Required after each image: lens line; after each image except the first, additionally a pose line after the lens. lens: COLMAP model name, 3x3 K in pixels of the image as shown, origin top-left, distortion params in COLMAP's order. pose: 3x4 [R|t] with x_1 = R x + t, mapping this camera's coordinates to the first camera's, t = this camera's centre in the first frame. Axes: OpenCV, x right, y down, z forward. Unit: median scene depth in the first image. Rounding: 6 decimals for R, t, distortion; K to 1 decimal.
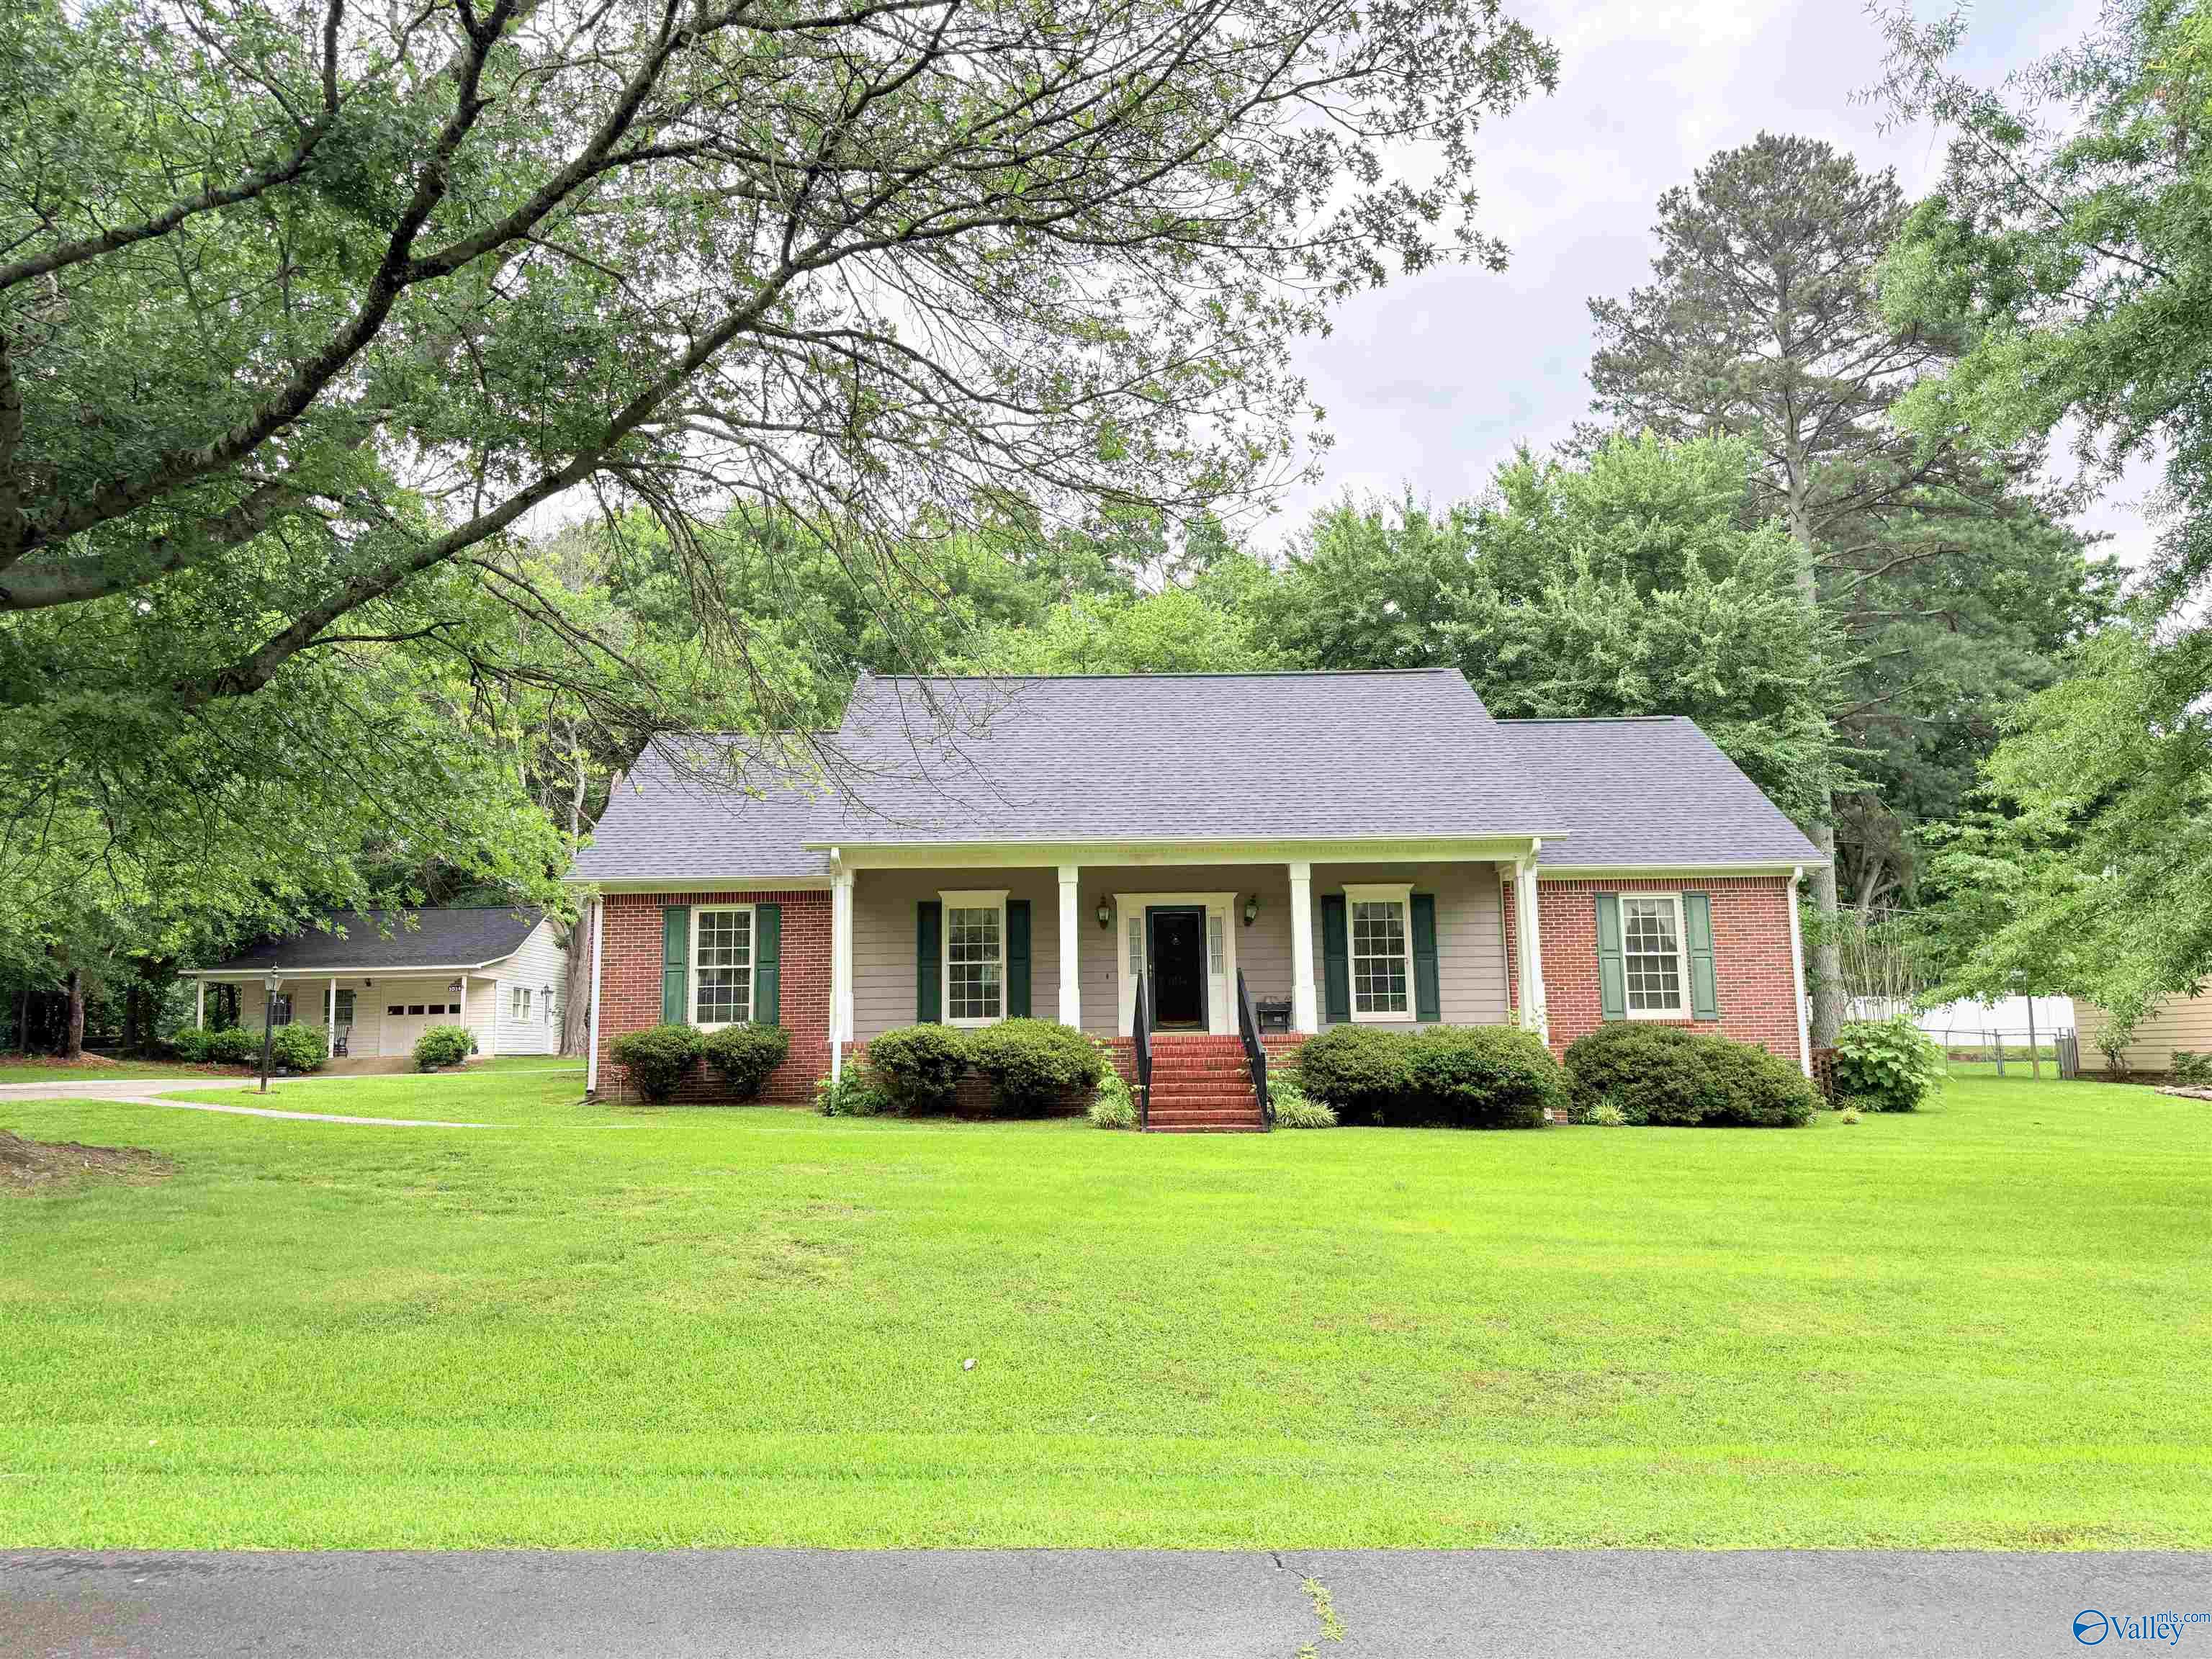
lens RADIAL K [[1554.8, 0, 1106.0], [0, 1554.8, 829.5], [0, 0, 1]] dist [0.152498, -0.234009]
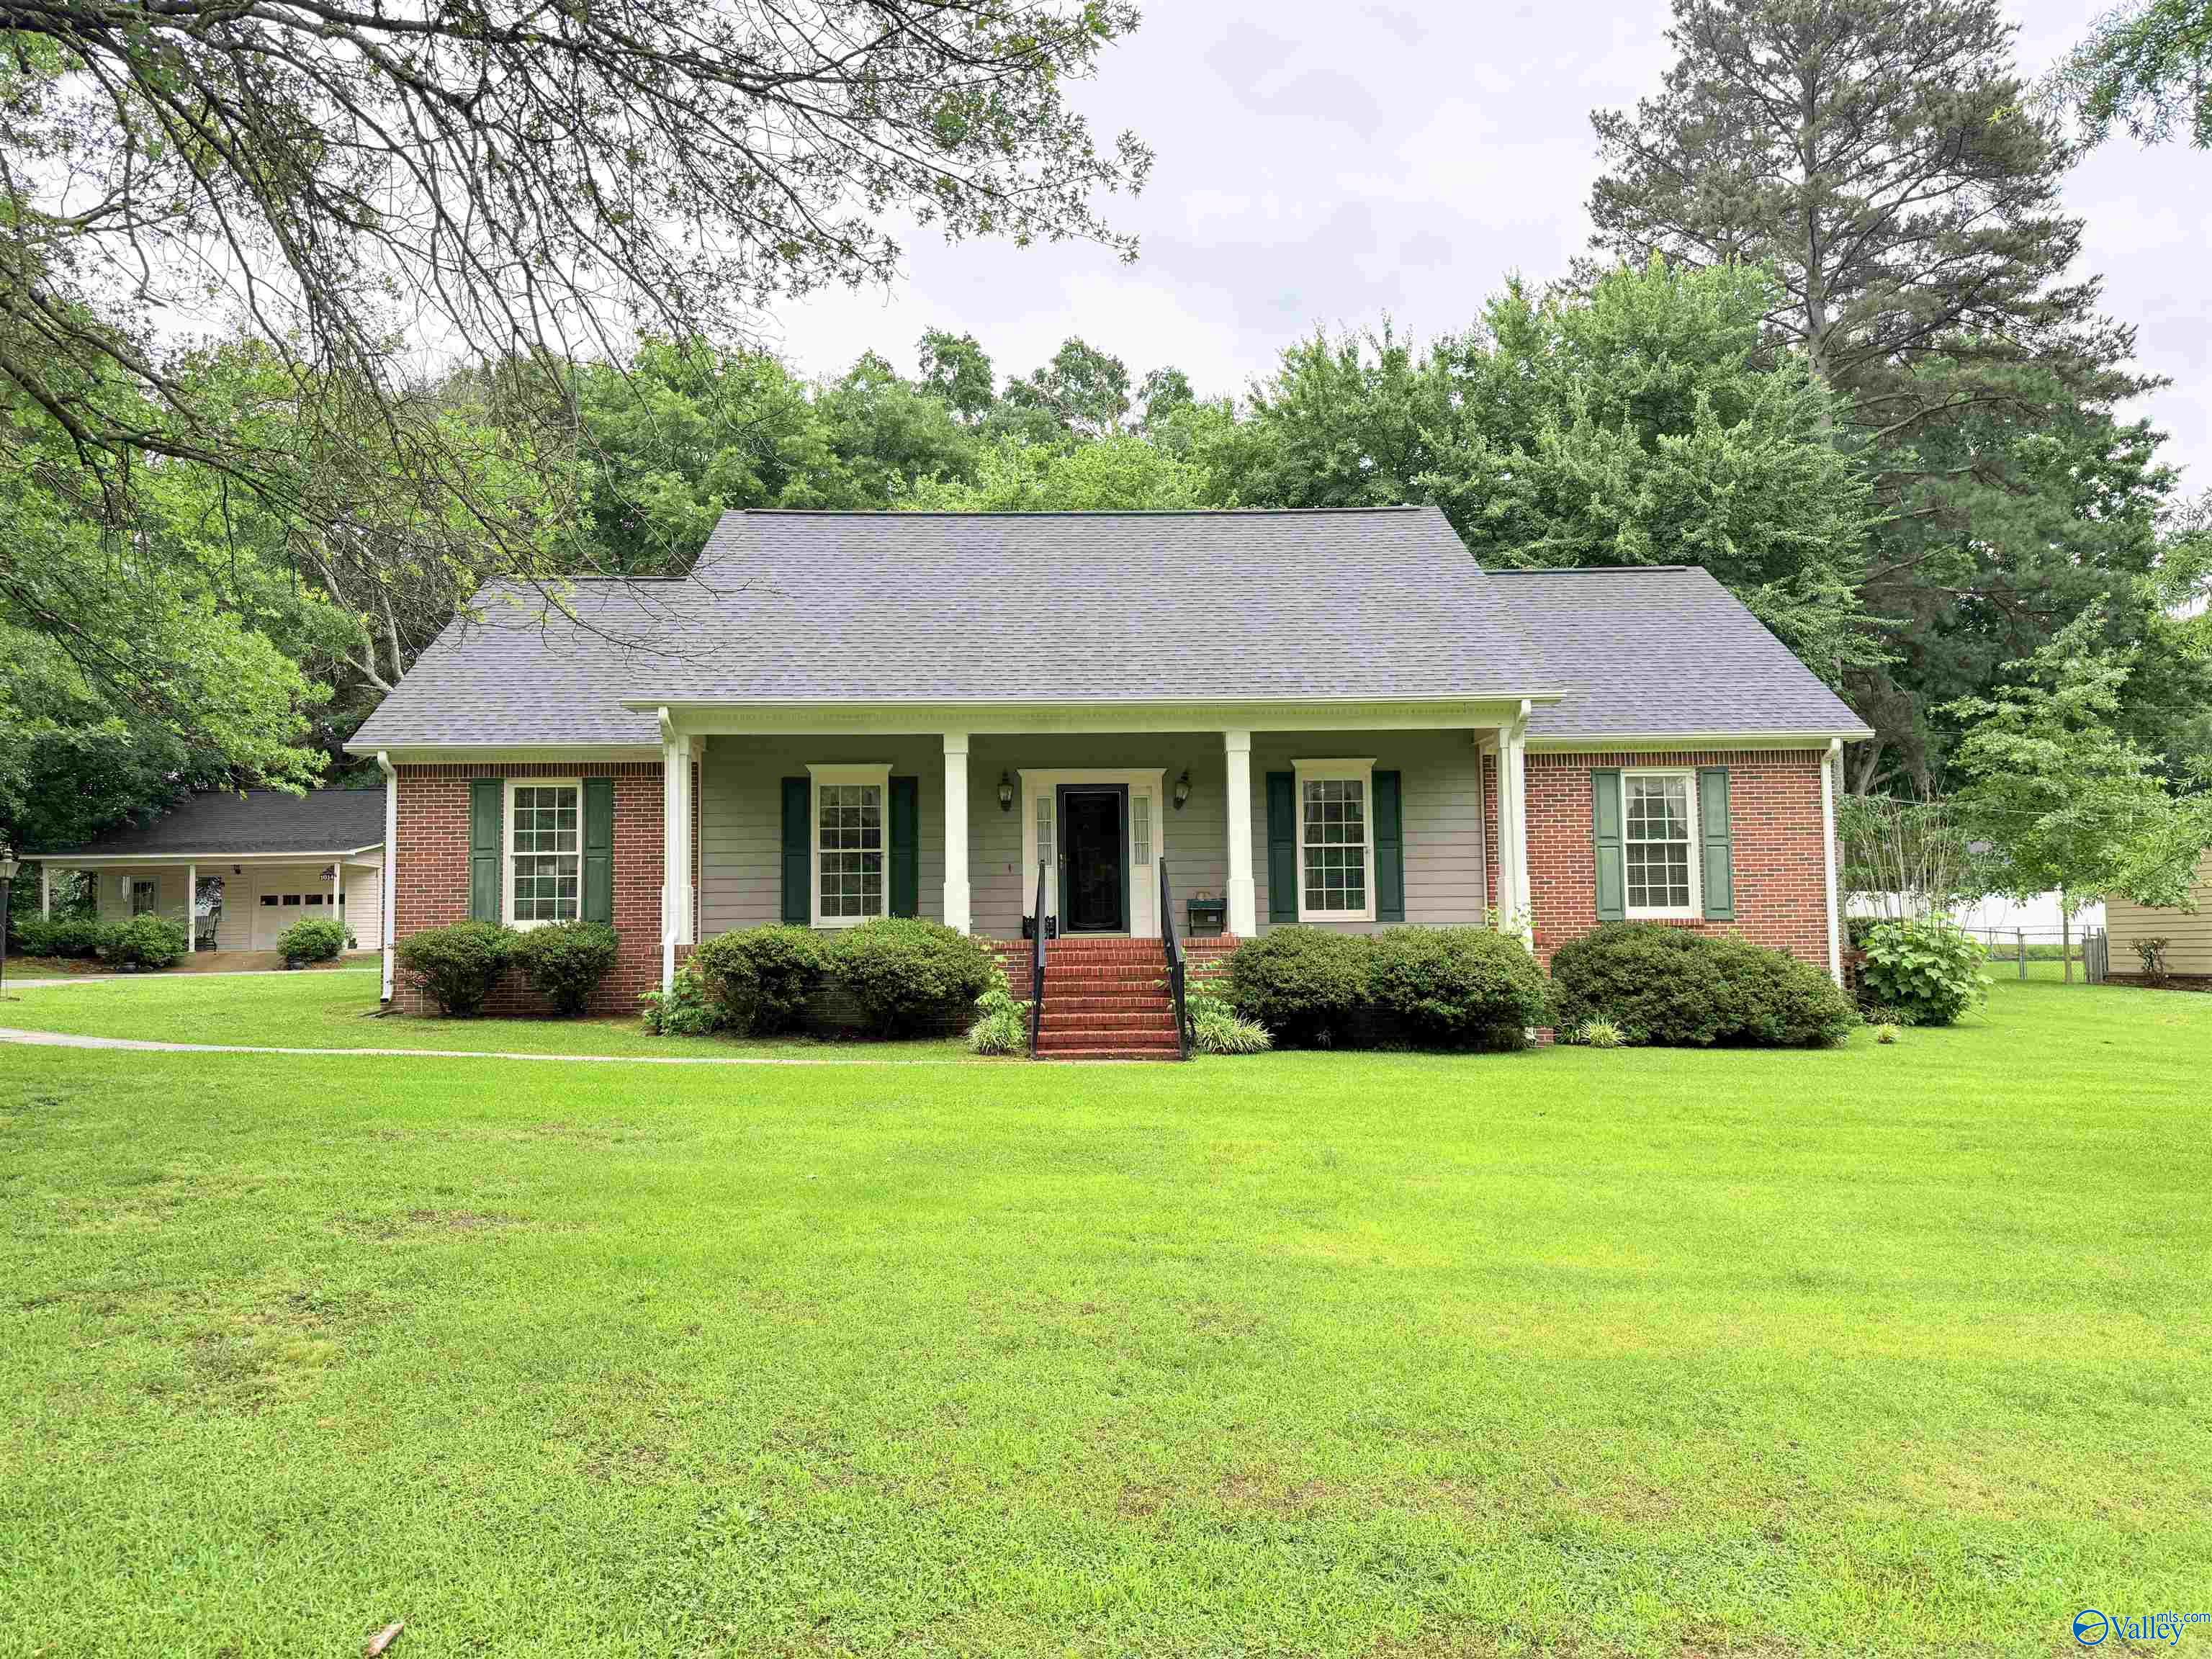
lens RADIAL K [[1530.4, 0, 1106.0], [0, 1530.4, 829.5], [0, 0, 1]] dist [0.109505, -0.130983]
pose [[0.999952, 0.004437, 0.008781, 0.044174], [-0.005014, 0.997748, 0.066886, 0.018269], [-0.008464, -0.066926, 0.997722, 0.176800]]
